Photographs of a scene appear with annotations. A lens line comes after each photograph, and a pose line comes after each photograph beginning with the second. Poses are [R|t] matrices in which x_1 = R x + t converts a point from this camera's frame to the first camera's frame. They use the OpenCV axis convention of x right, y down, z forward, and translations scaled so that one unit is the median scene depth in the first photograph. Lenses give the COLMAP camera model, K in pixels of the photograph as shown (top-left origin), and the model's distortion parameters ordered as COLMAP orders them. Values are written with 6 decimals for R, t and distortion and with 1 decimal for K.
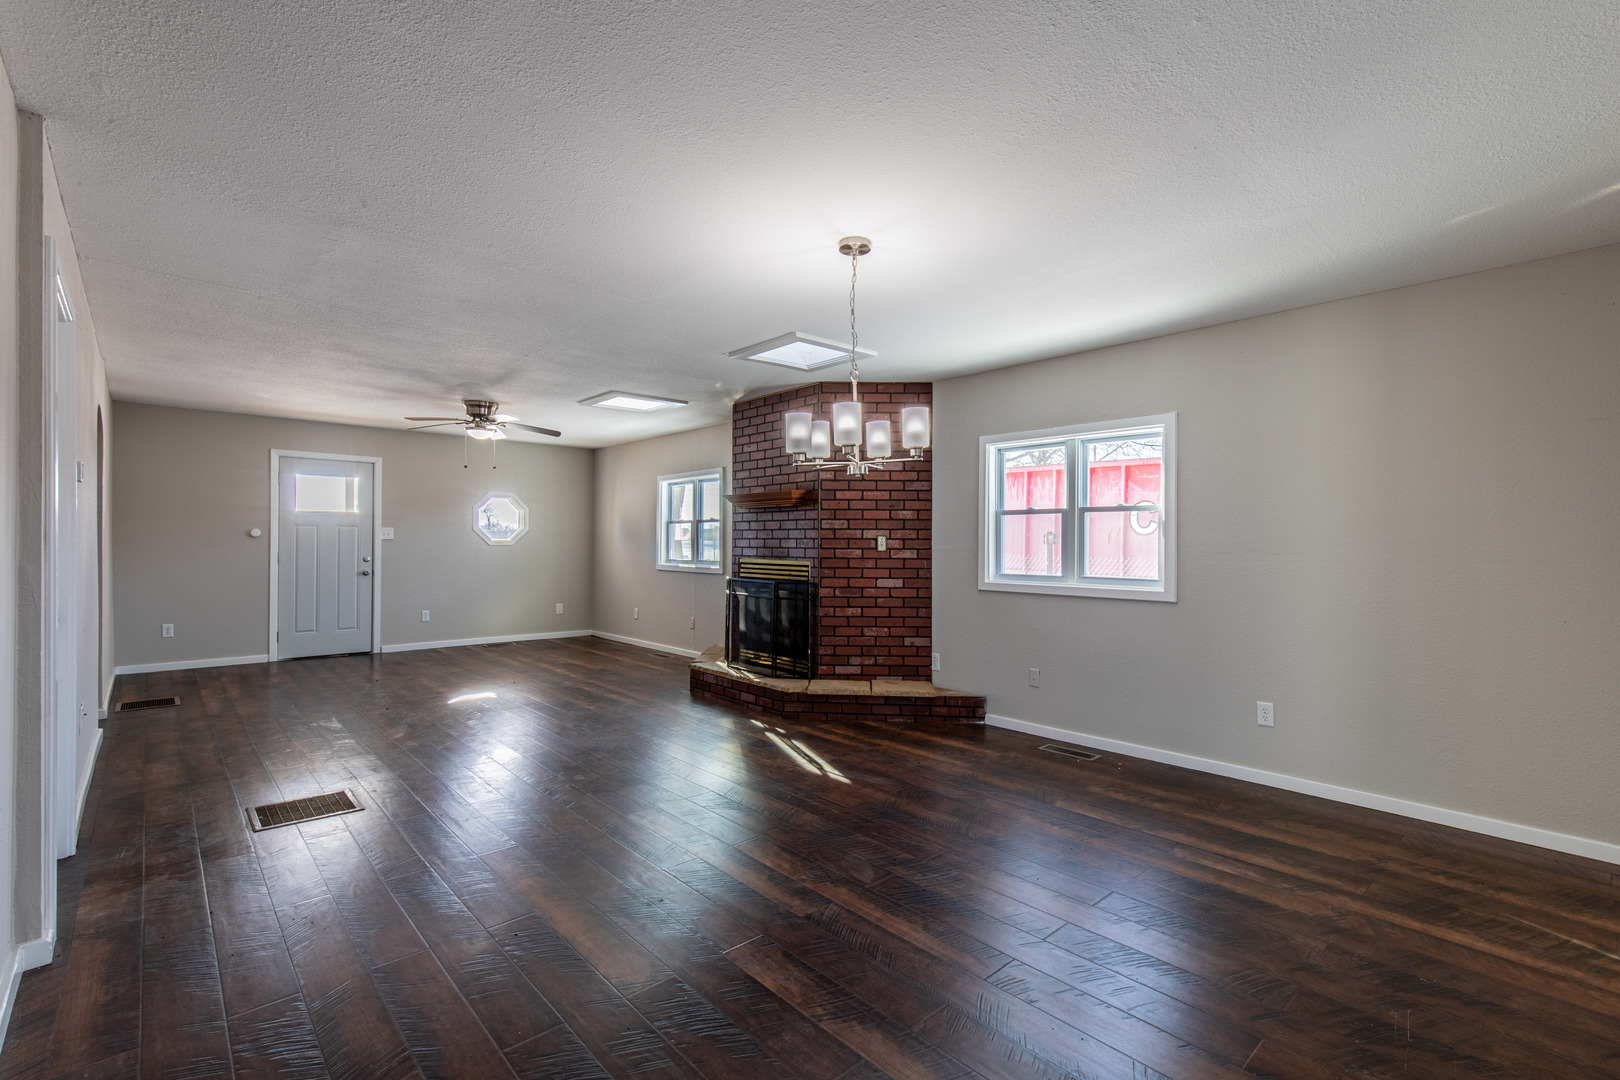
lens RADIAL K [[727.8, 0, 837.2], [0, 727.8, 540.0], [0, 0, 1]] dist [0.010760, -0.000493]
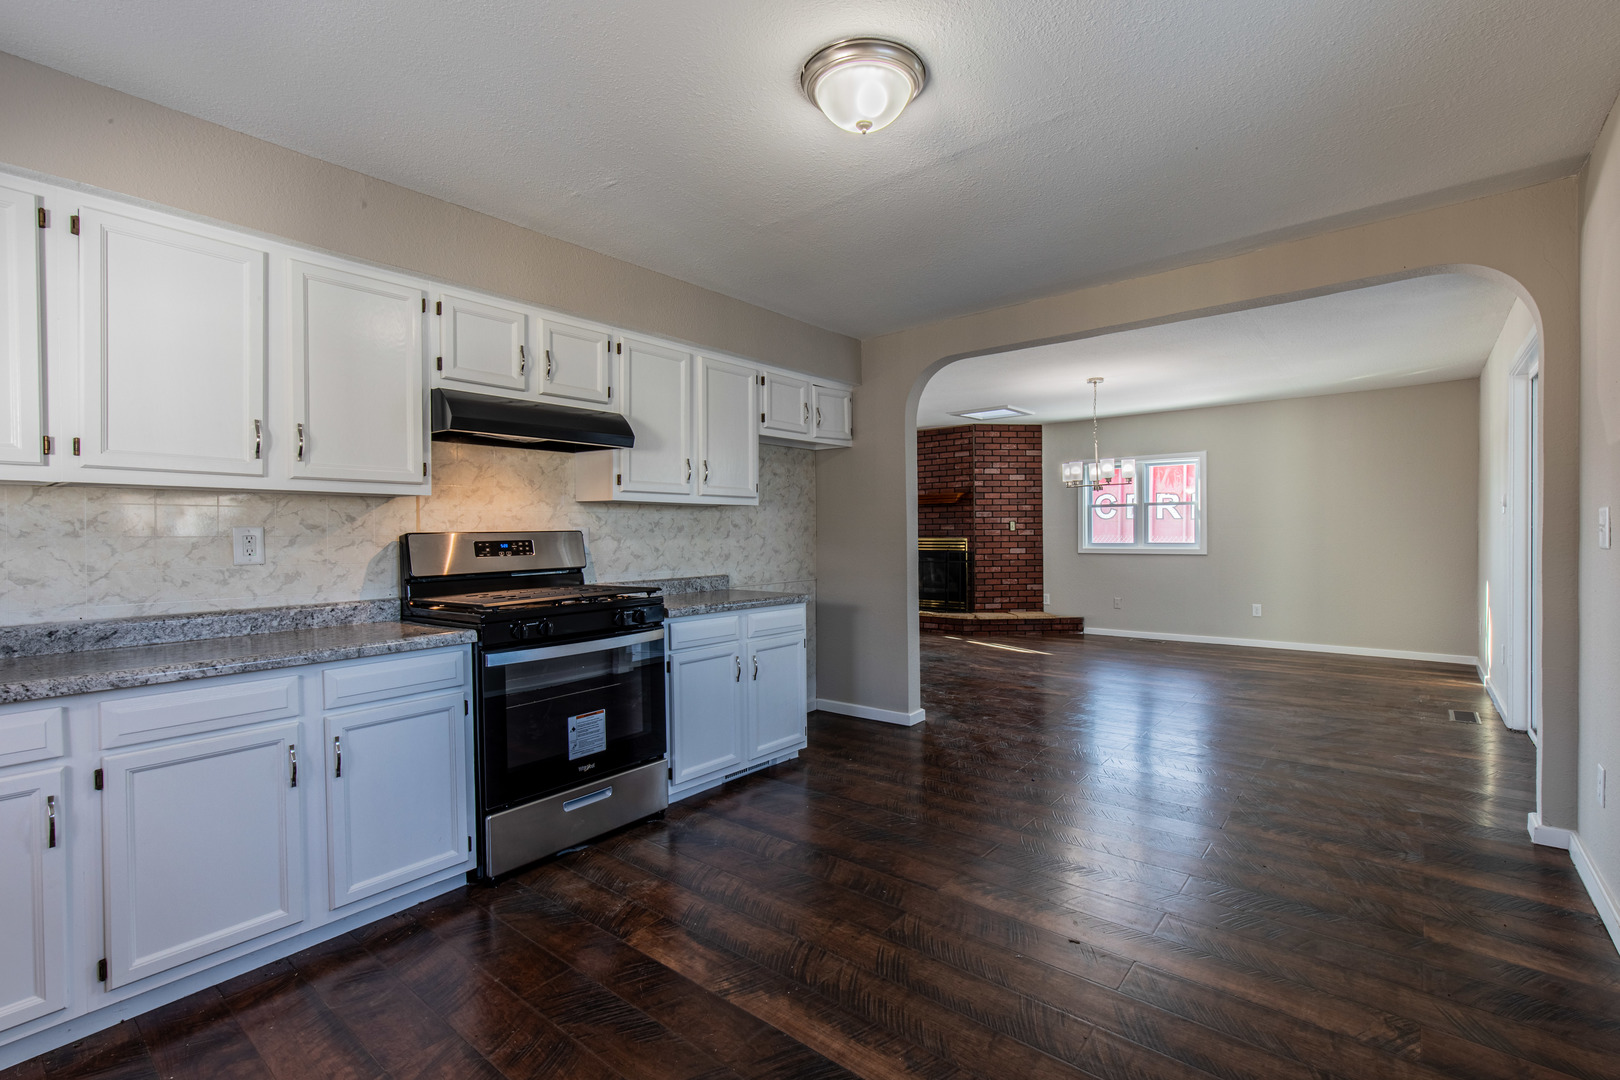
lens RADIAL K [[719.8, 0, 828.7], [0, 719.8, 538.6], [0, 0, 1]] dist [0.000337, 0.000164]
pose [[0.989545, -0.018703, 0.143005, -0.562707], [0.016190, 0.999694, 0.018715, -0.003840], [-0.143311, -0.016204, 0.989545, -0.500489]]
